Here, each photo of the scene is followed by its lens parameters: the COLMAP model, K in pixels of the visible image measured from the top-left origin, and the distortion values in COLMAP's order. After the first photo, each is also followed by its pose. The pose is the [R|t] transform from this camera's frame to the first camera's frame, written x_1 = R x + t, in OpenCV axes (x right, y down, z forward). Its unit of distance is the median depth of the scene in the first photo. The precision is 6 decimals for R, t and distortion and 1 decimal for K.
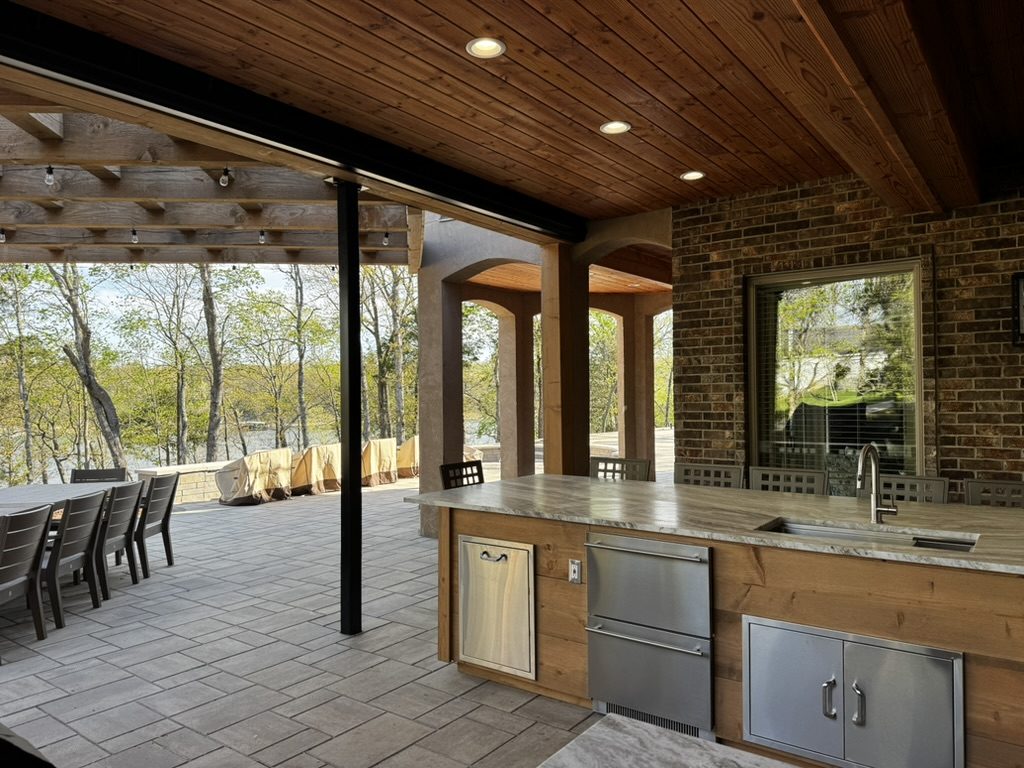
lens RADIAL K [[716.8, 0, 515.7], [0, 716.8, 388.8], [0, 0, 1]] dist [0.147005, -0.256799]
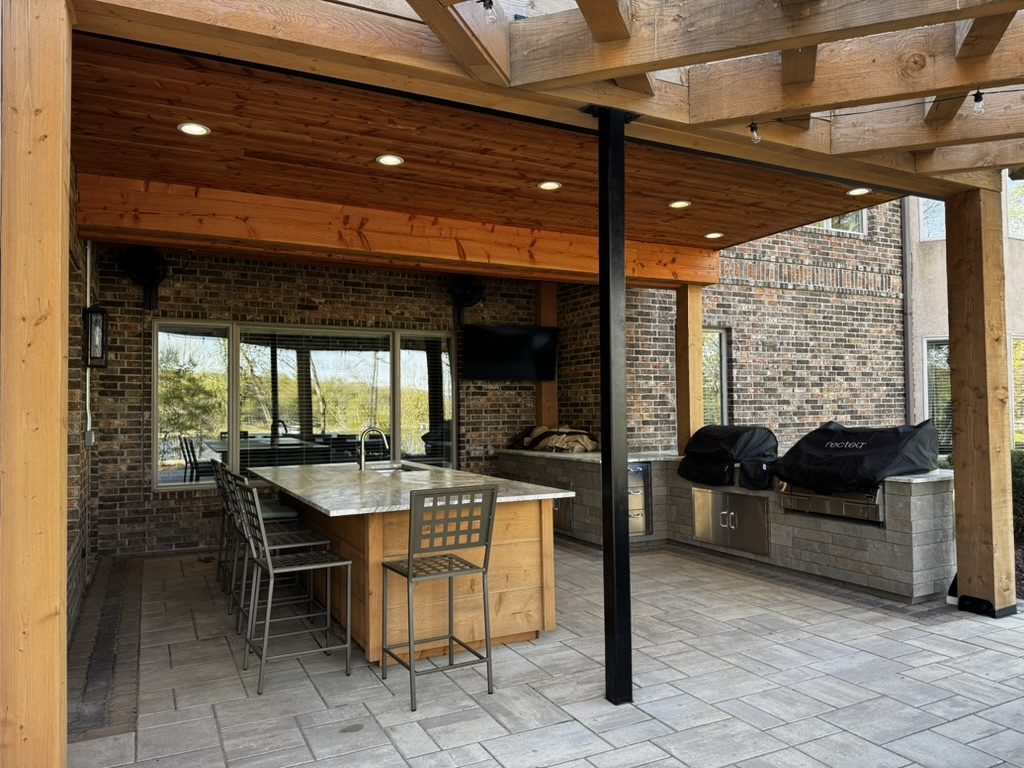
lens RADIAL K [[716.8, 0, 515.7], [0, 716.8, 388.8], [0, 0, 1]] dist [0.147005, -0.256799]
pose [[-0.899403, 0.032968, 0.435875, -0.521251], [0.015509, 0.998931, -0.043553, 0.048639], [-0.436845, -0.032412, -0.898953, 1.925788]]
